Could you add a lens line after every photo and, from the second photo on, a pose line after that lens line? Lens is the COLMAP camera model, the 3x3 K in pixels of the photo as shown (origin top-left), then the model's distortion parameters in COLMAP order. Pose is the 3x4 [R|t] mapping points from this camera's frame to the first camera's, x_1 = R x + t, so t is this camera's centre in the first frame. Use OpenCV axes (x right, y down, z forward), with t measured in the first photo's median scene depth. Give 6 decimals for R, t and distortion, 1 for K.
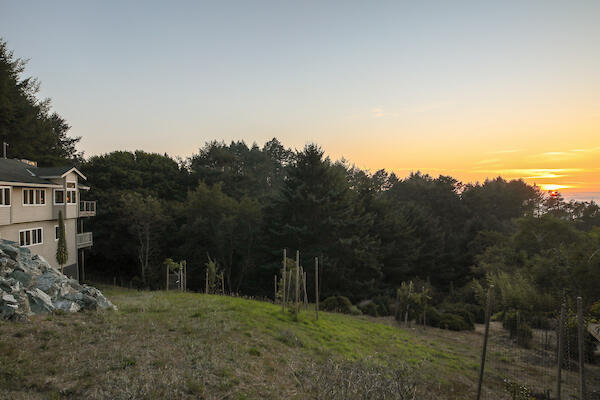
lens RADIAL K [[360.3, 0, 299.6], [0, 360.3, 195.7], [0, 0, 1]] dist [-0.022201, 0.003179]
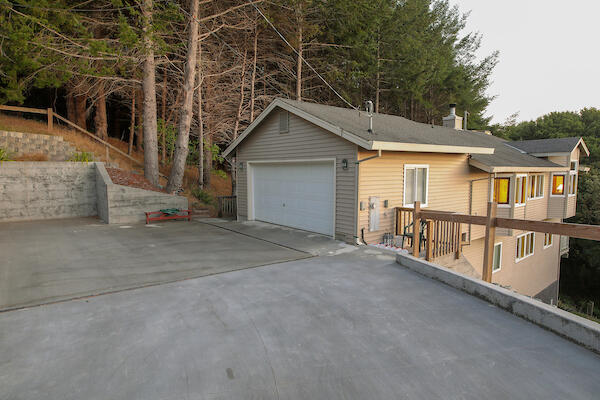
lens RADIAL K [[343.7, 0, 291.8], [0, 343.7, 200.4], [0, 0, 1]] dist [-0.023243, 0.001071]
pose [[0.571961, 0.094018, -0.814875, -0.303038], [-0.003820, 0.993704, 0.111970, -0.024469], [0.820272, -0.060929, 0.568720, 0.165277]]
